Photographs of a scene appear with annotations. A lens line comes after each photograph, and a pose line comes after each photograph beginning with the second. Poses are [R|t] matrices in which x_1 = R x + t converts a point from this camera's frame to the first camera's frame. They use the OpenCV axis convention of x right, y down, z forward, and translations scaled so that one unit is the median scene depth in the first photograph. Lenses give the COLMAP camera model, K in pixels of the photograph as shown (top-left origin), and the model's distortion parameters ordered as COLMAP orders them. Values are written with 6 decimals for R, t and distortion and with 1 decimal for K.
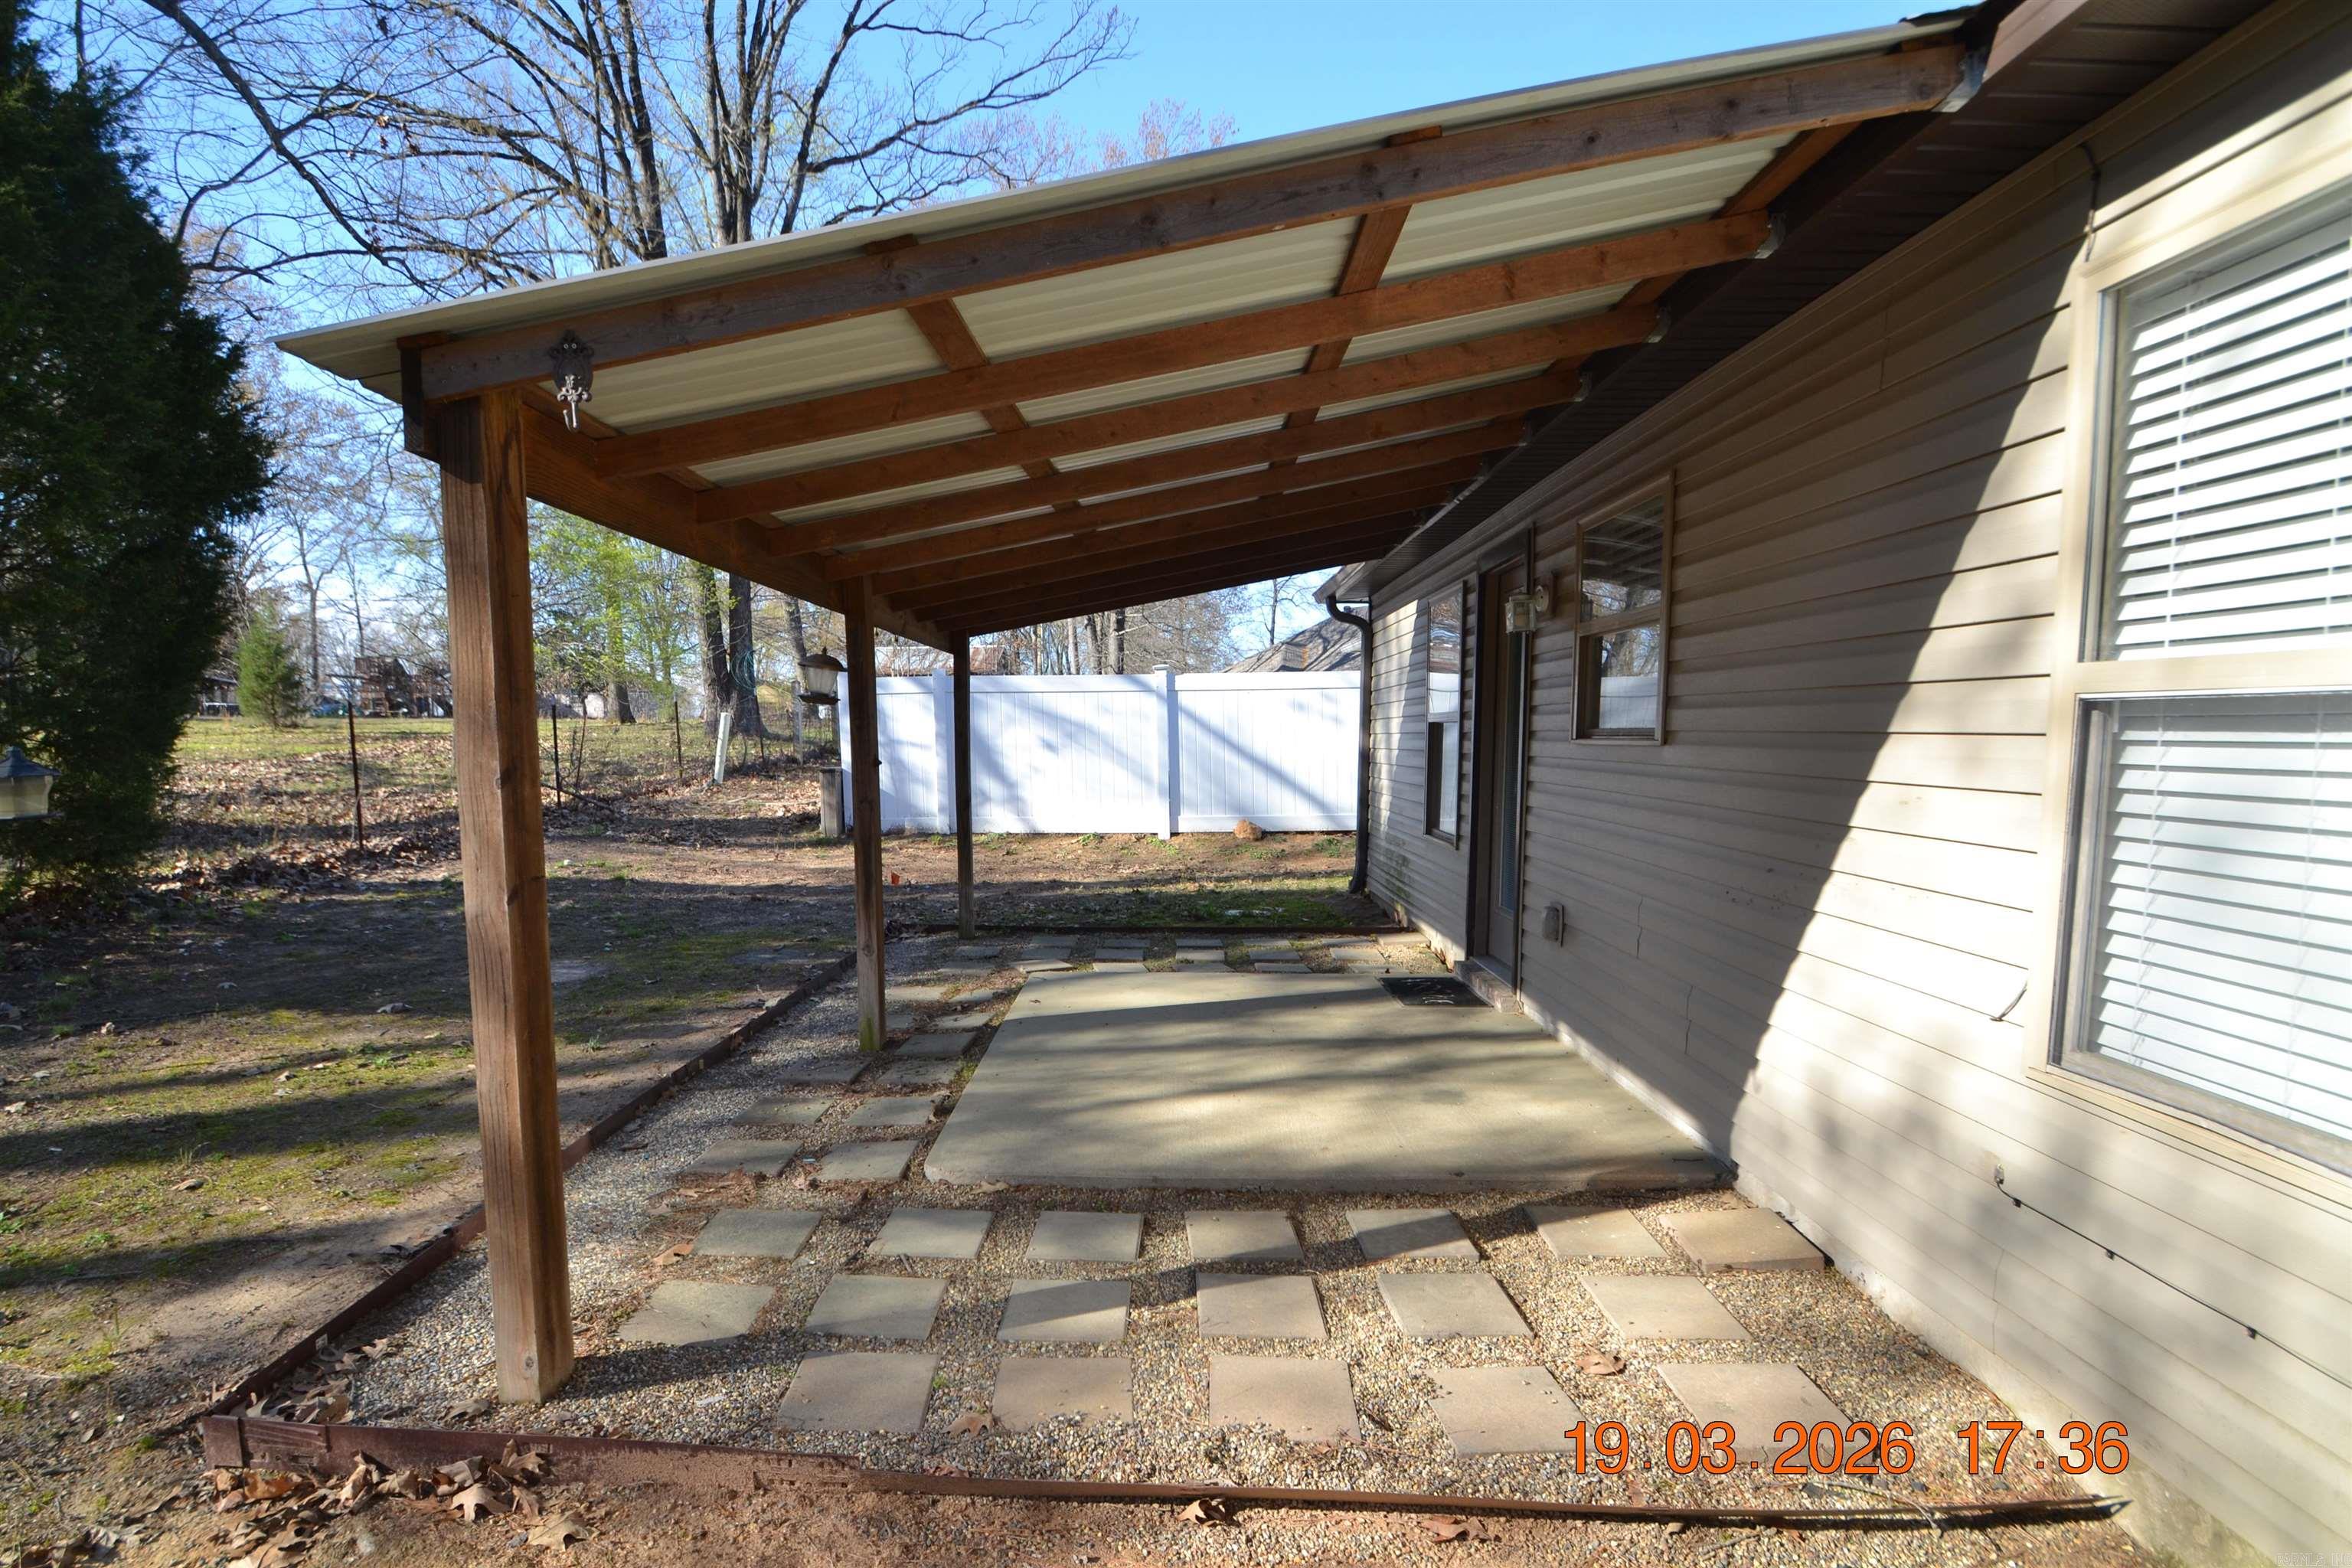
lens RADIAL K [[1194.2, 0, 1157.4], [0, 1194.2, 823.9], [0, 0, 1]] dist [0.003294, -0.013142]
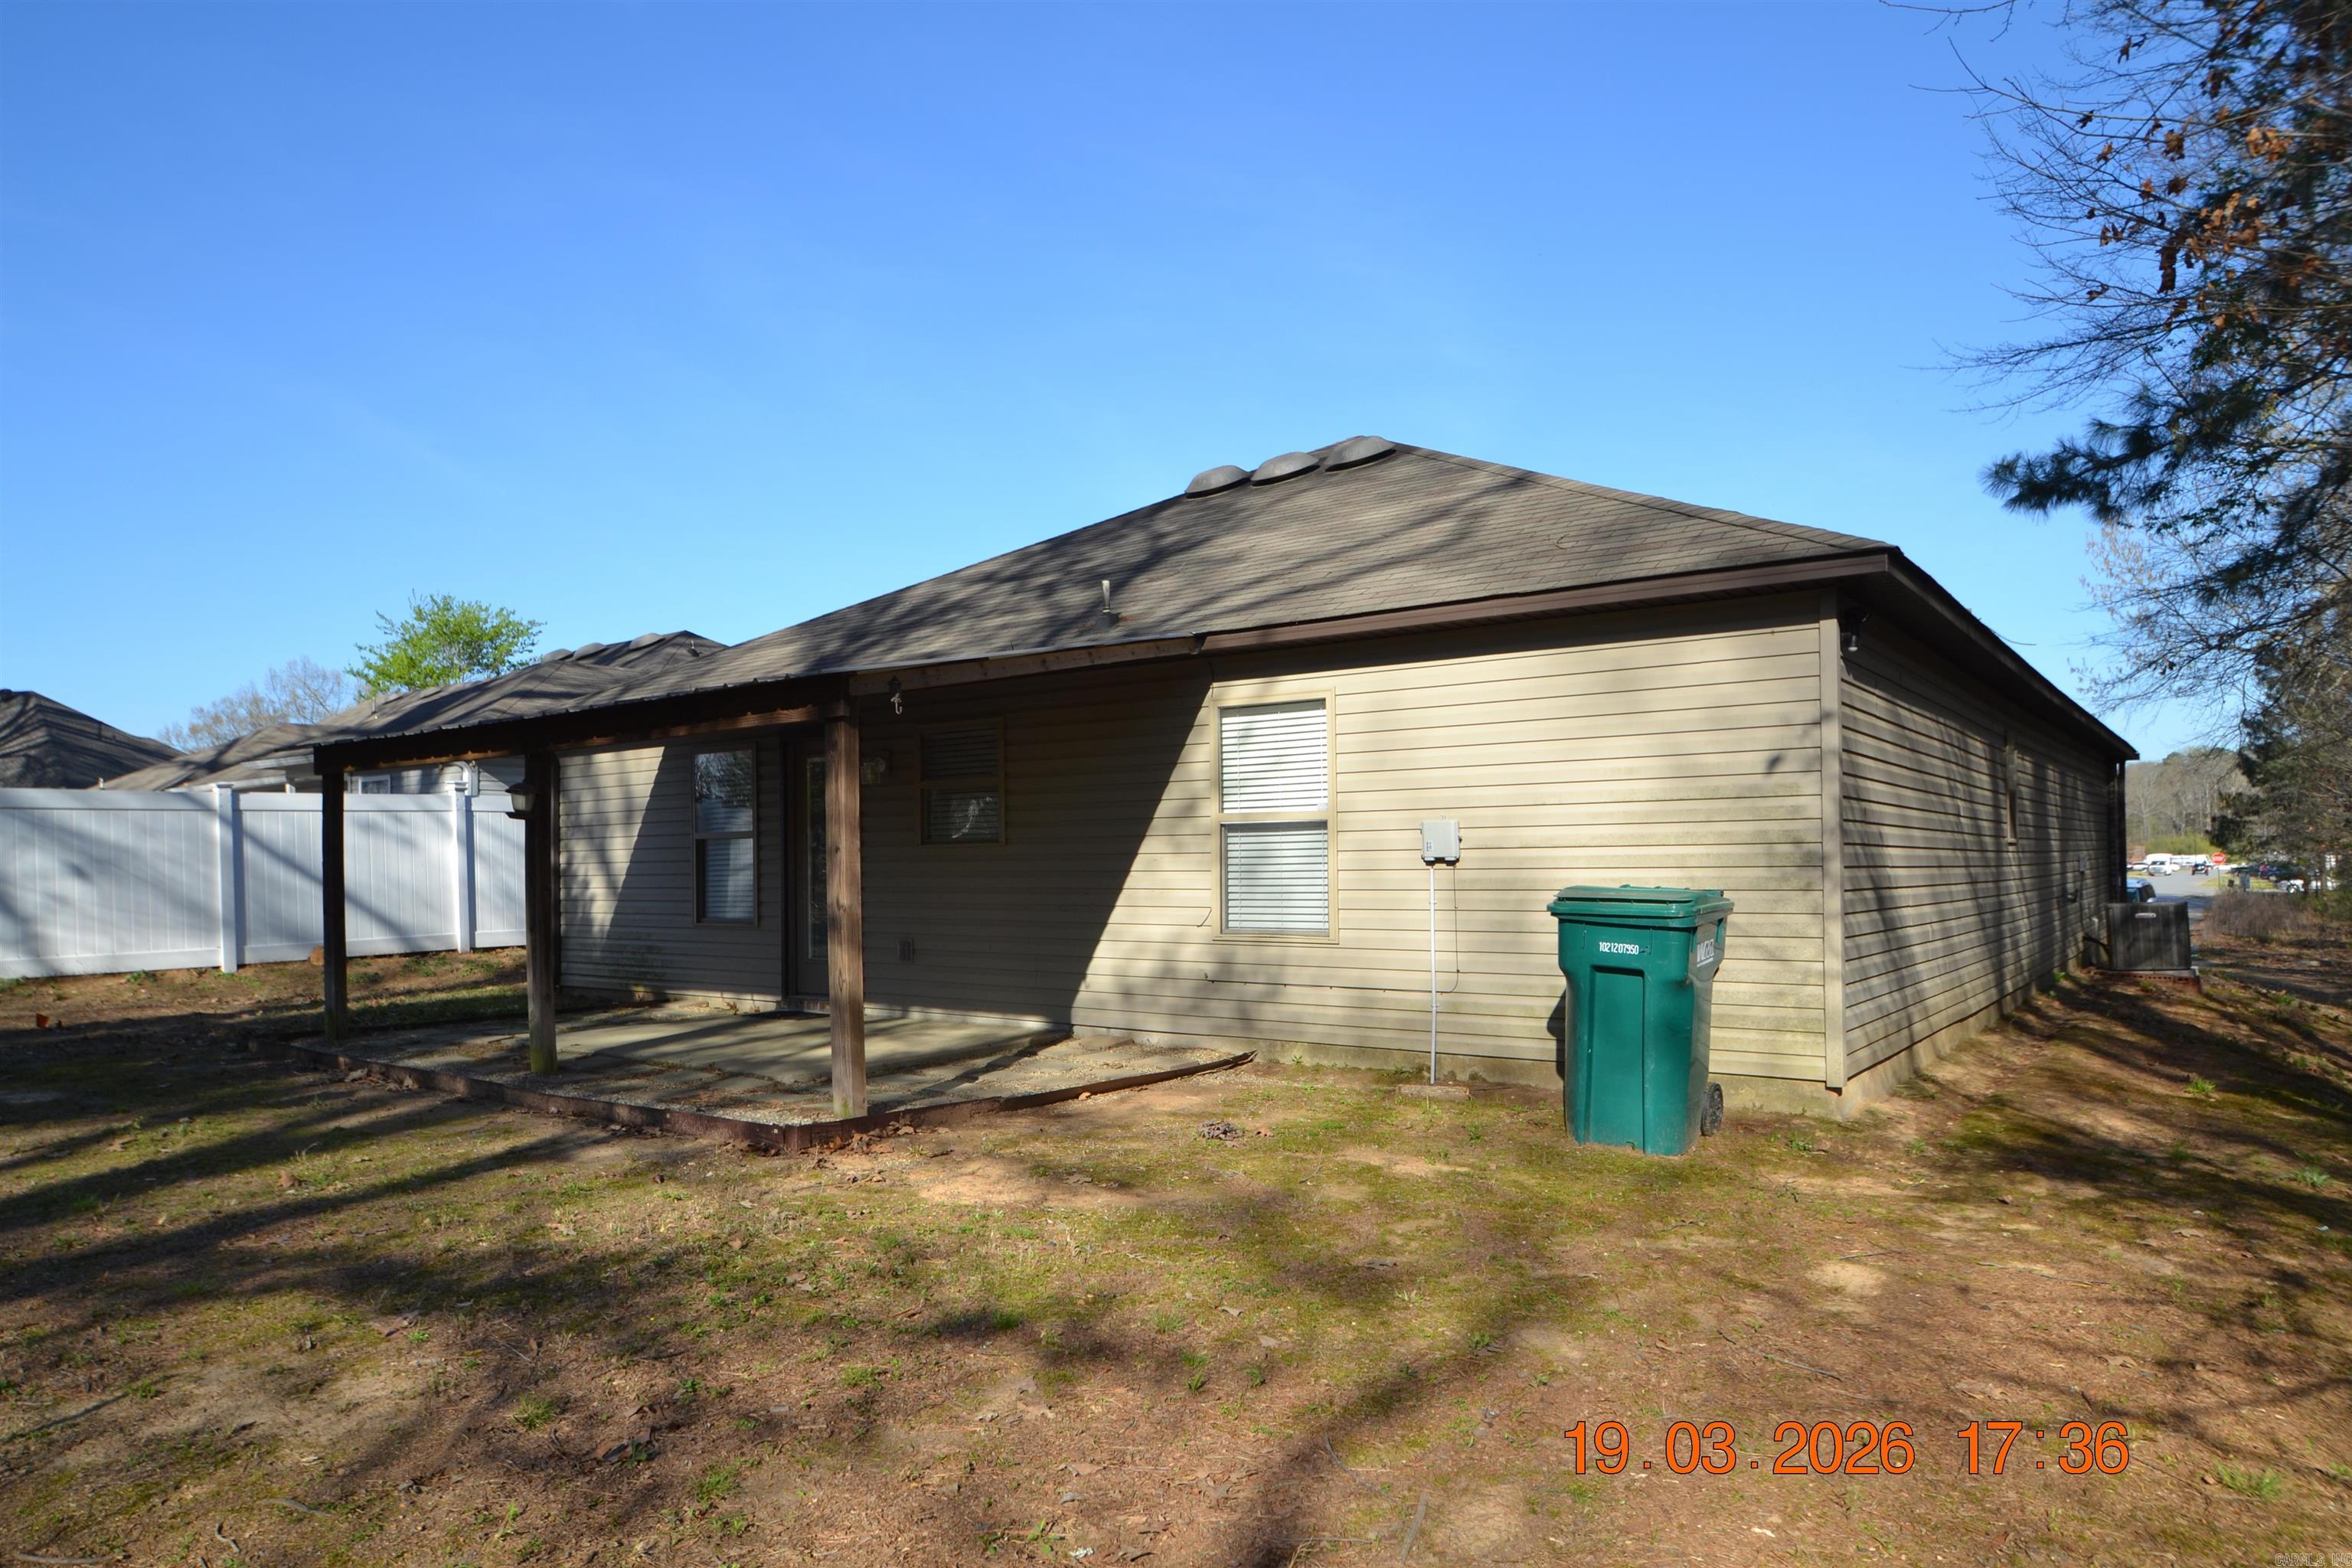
lens RADIAL K [[1476.4, 0, 1172.1], [0, 1476.4, 788.4], [0, 0, 1]] dist [-0.017033, -0.010276]
pose [[0.585299, 0.034857, 0.810068, -2.230034], [0.074192, 0.992582, -0.096316, 0.156729], [-0.807416, 0.116474, 0.578371, -1.101575]]
